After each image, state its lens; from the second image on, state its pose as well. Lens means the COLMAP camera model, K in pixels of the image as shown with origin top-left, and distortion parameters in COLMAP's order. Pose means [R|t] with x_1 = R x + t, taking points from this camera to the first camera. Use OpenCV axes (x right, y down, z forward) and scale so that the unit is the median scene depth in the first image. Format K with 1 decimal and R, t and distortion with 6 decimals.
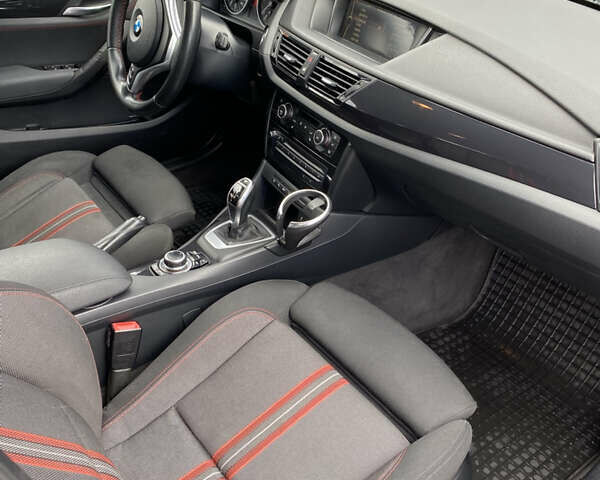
lens RADIAL K [[586.5, 0, 310.9], [0, 586.5, 239.5], [0, 0, 1]] dist [0.107305, -0.263522]
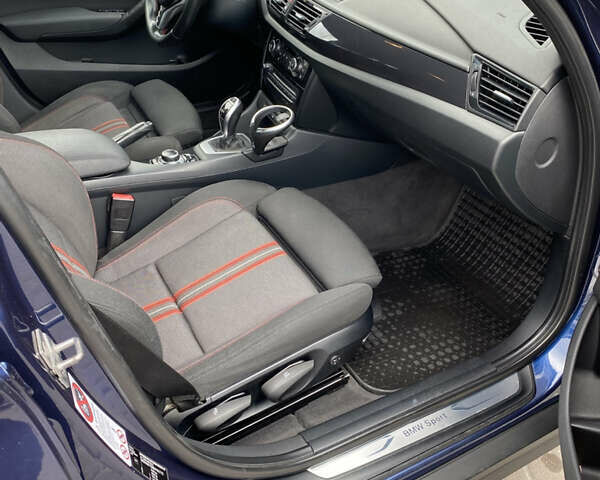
lens RADIAL K [[586.5, 0, 310.9], [0, 586.5, 239.5], [0, 0, 1]] dist [0.107305, -0.263522]
pose [[0.988422, 0.089003, -0.122882, 0.218644], [-0.087778, 0.996022, 0.015364, 0.154344], [0.123760, -0.004400, 0.992302, -0.192631]]
